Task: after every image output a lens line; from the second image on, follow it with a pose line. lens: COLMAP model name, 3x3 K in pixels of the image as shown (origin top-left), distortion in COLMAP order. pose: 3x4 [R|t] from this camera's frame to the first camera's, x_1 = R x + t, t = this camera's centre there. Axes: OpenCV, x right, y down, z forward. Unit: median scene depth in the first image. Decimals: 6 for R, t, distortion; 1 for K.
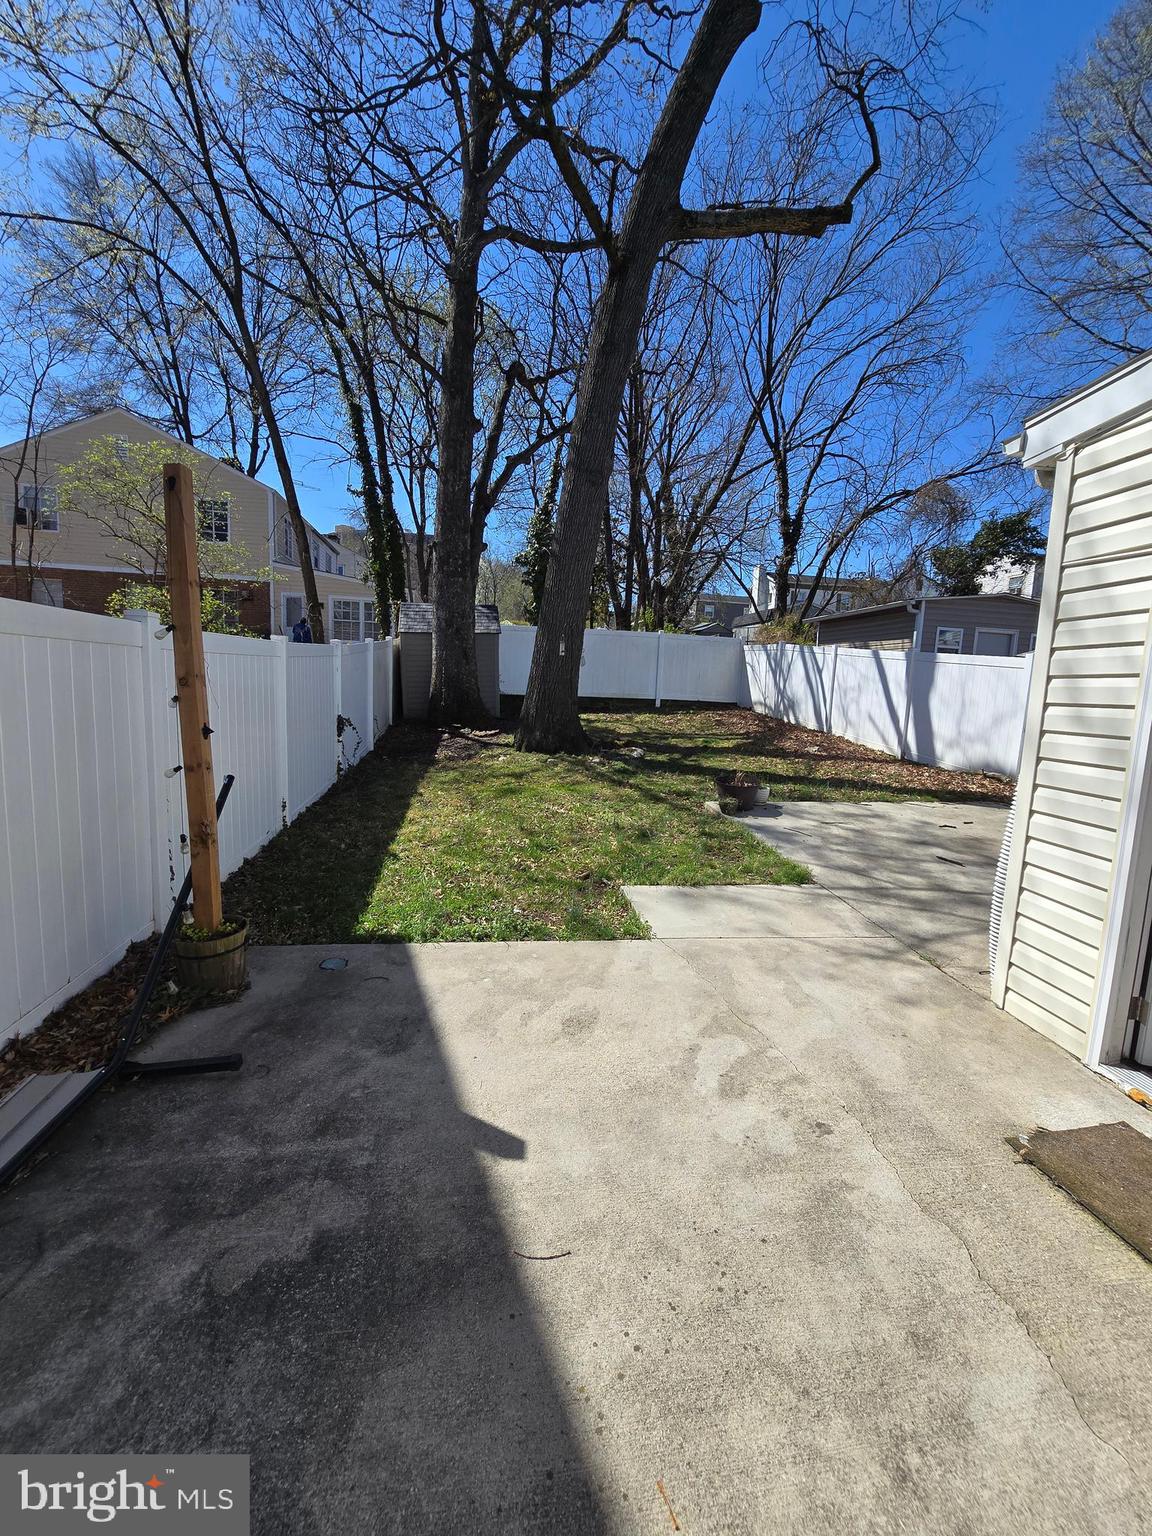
lens RADIAL K [[629.9, 0, 575.7], [0, 629.9, 767.3], [0, 0, 1]] dist [-0.007261, 0.002486]
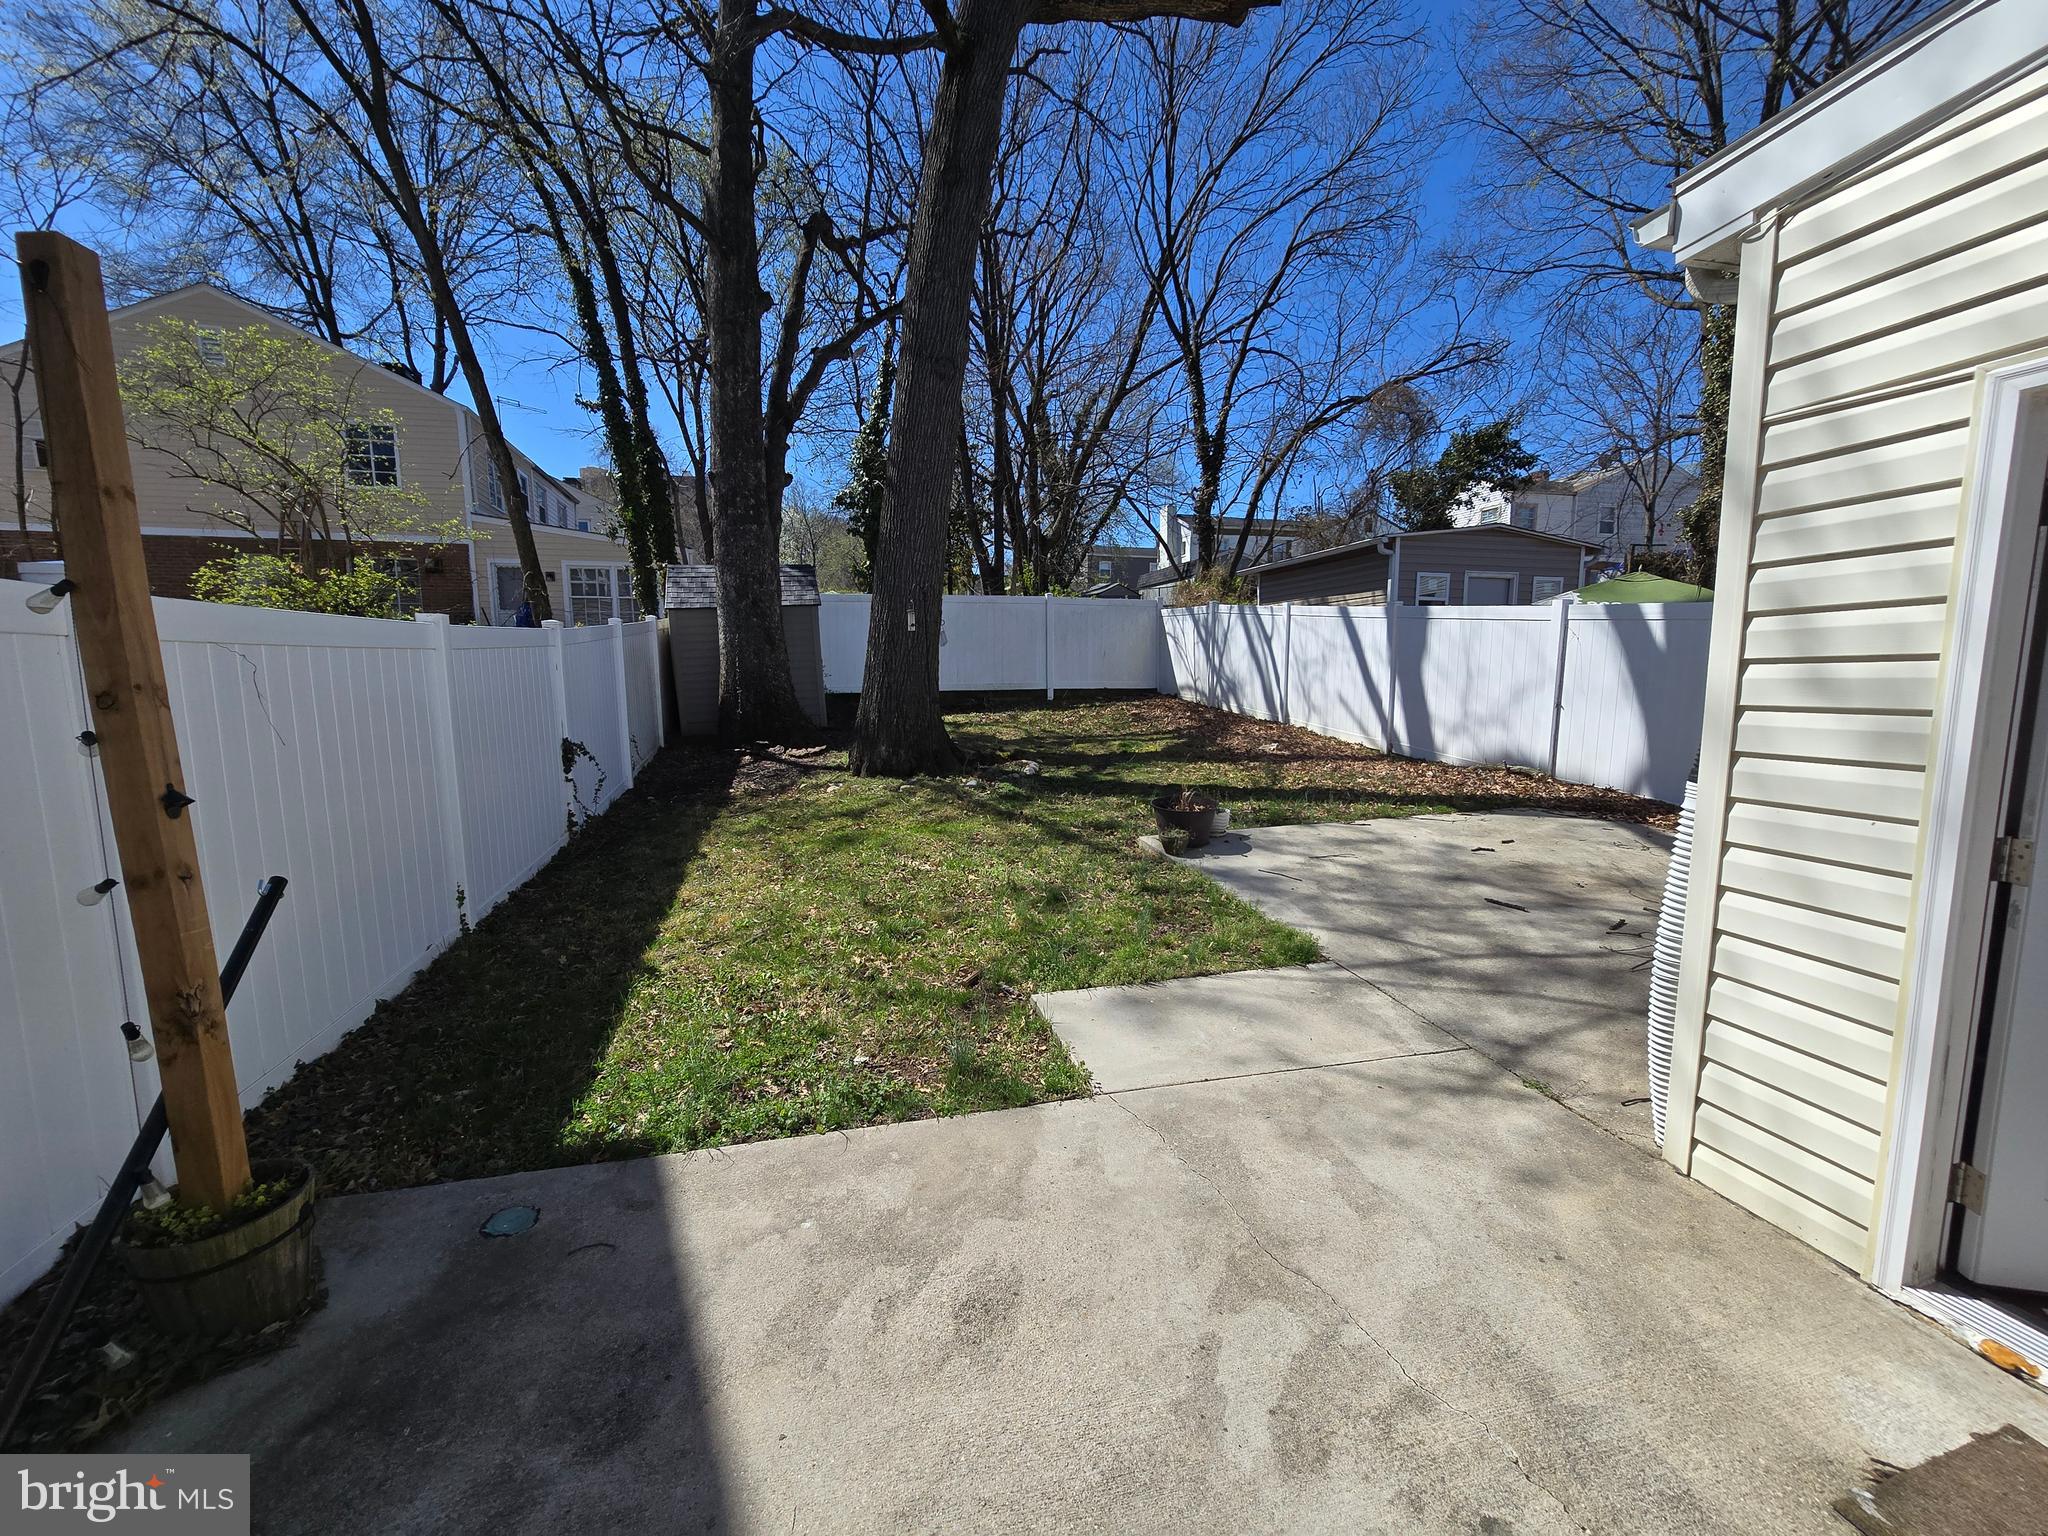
lens RADIAL K [[839.9, 0, 1019.7], [0, 839.9, 798.8], [0, 0, 1]] dist [-0.007261, 0.002486]
pose [[0.993660, -0.063265, 0.092940, -0.001607], [0.061575, 0.997883, 0.020944, -0.010845], [-0.094068, -0.015088, 0.995451, 0.100858]]
